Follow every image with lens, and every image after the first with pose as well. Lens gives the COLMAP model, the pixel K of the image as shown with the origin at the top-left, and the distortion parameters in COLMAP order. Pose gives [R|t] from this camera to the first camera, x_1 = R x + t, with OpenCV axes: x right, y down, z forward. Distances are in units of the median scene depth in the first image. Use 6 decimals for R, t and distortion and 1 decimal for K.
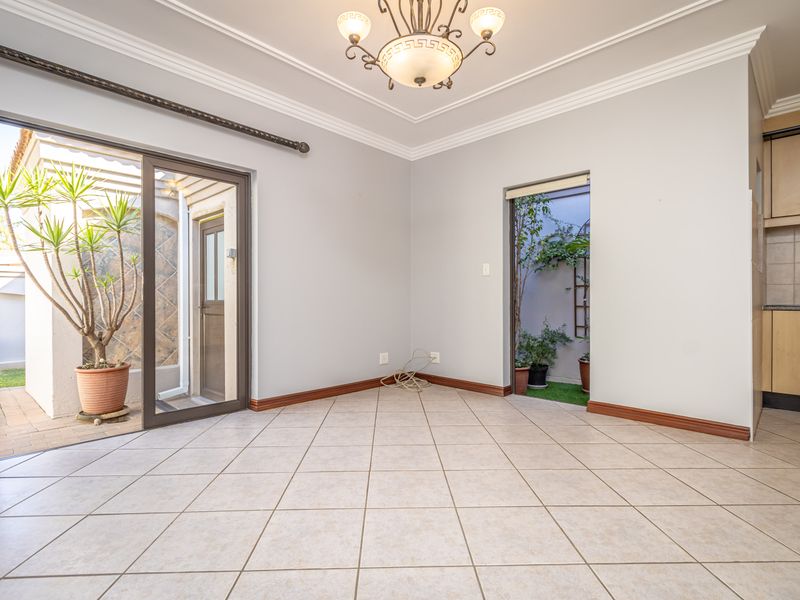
lens RADIAL K [[408.2, 0, 400.1], [0, 408.2, 306.0], [0, 0, 1]] dist [-0.001486, -0.001181]
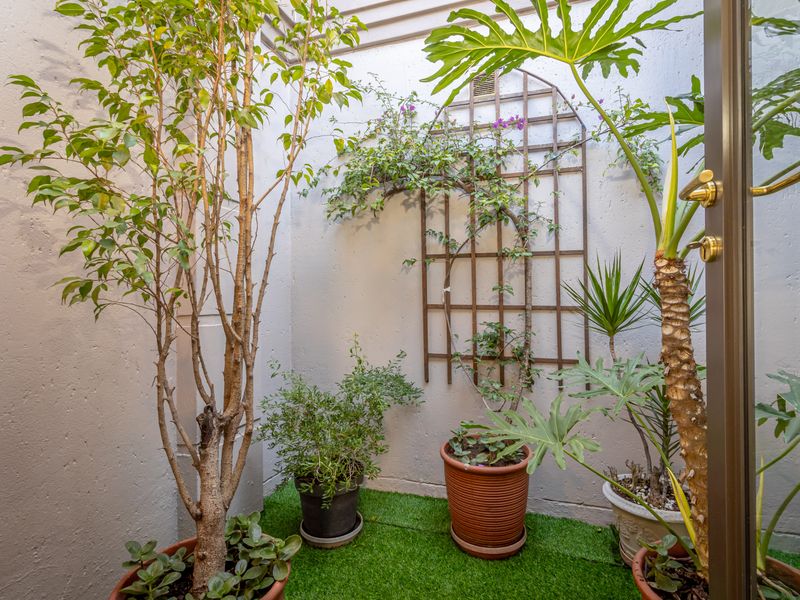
lens RADIAL K [[408.2, 0, 401.1], [0, 408.2, 300.5], [0, 0, 1]] dist [-0.001486, -0.001181]
pose [[0.909223, -0.005938, 0.416268, 0.231788], [0.012215, 0.999848, -0.012418, -0.000406], [-0.416131, 0.016375, 0.909157, 0.621718]]
